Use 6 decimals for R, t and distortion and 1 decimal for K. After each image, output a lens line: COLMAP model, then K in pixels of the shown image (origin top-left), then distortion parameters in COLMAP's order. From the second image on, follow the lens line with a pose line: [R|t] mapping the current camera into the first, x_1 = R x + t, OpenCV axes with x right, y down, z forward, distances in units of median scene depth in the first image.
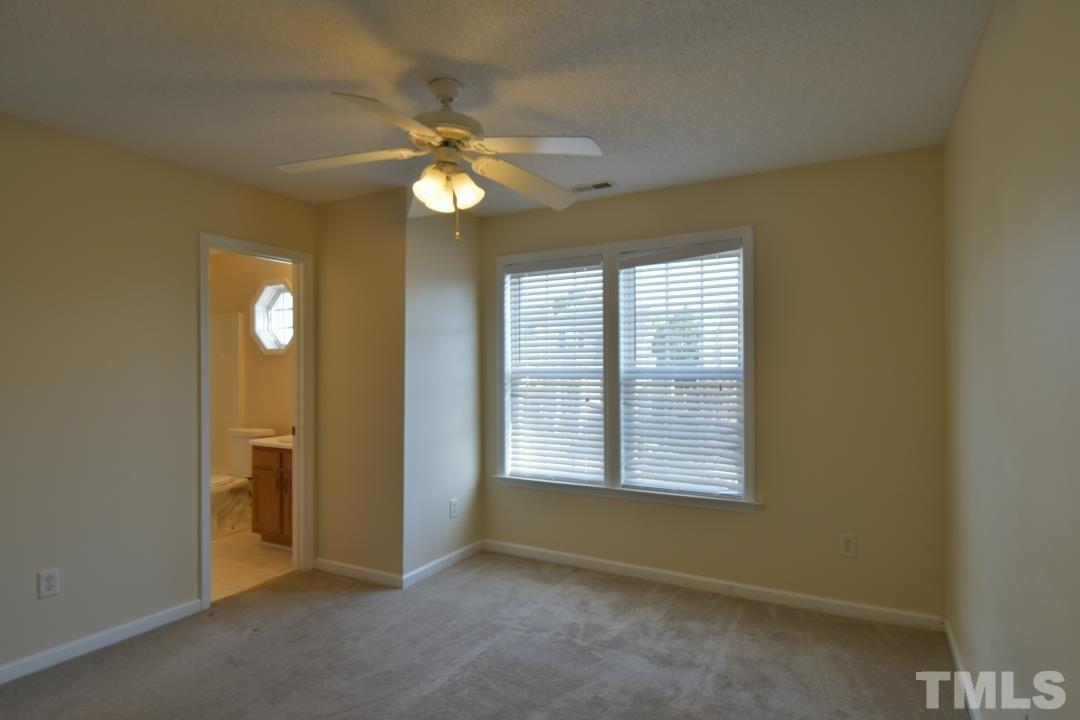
lens RADIAL K [[552.4, 0, 540.0], [0, 552.4, 360.0], [0, 0, 1]] dist [-0.001961, 0.000145]
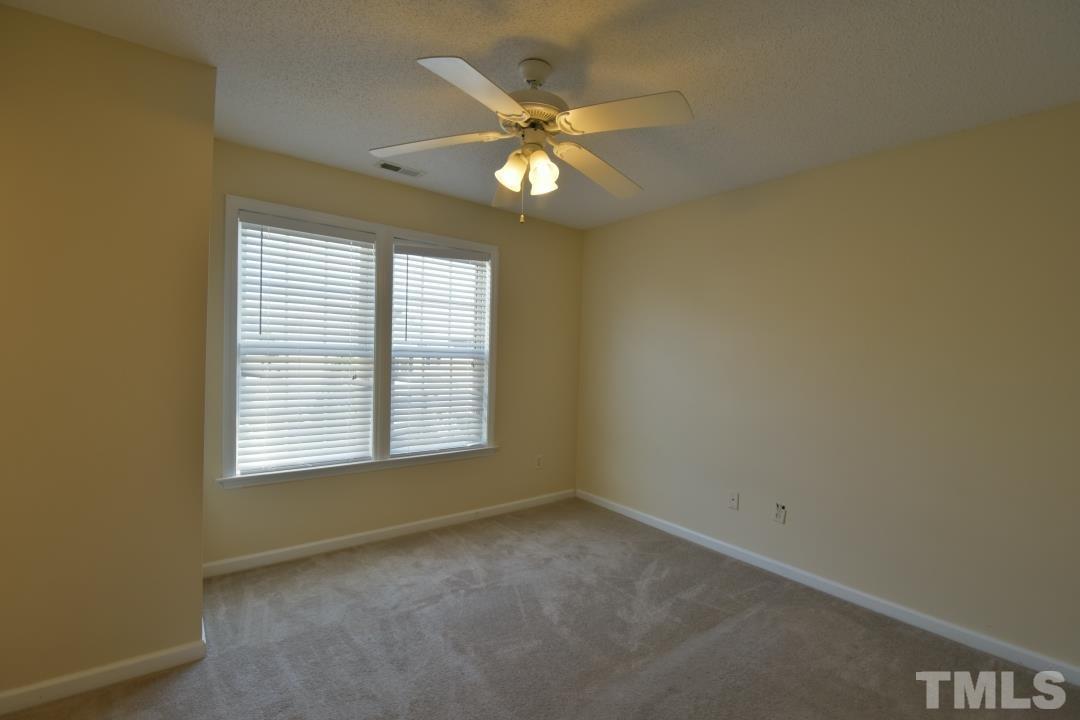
lens RADIAL K [[476.7, 0, 541.3], [0, 476.7, 367.2], [0, 0, 1]] dist [0.002620, 0.000001]
pose [[0.397907, -0.015001, 0.917303, -0.584608], [-0.050836, 0.997970, 0.038372, 0.003828], [-0.916016, -0.061901, 0.396336, 0.374989]]
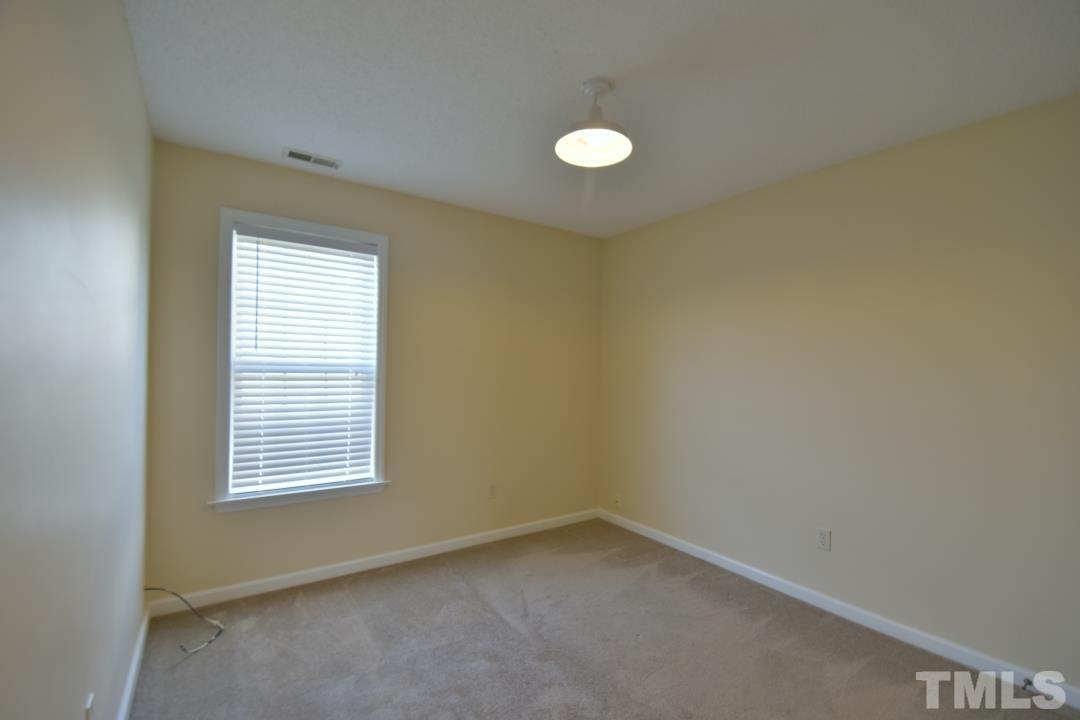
lens RADIAL K [[486.5, 0, 559.3], [0, 486.5, 365.0], [0, 0, 1]] dist [-0.001181, -0.000106]
pose [[0.426176, 0.011468, 0.904568, -0.538678], [-0.038570, 0.999241, 0.005503, 0.002944], [-0.903818, -0.037234, 0.426295, 0.348952]]
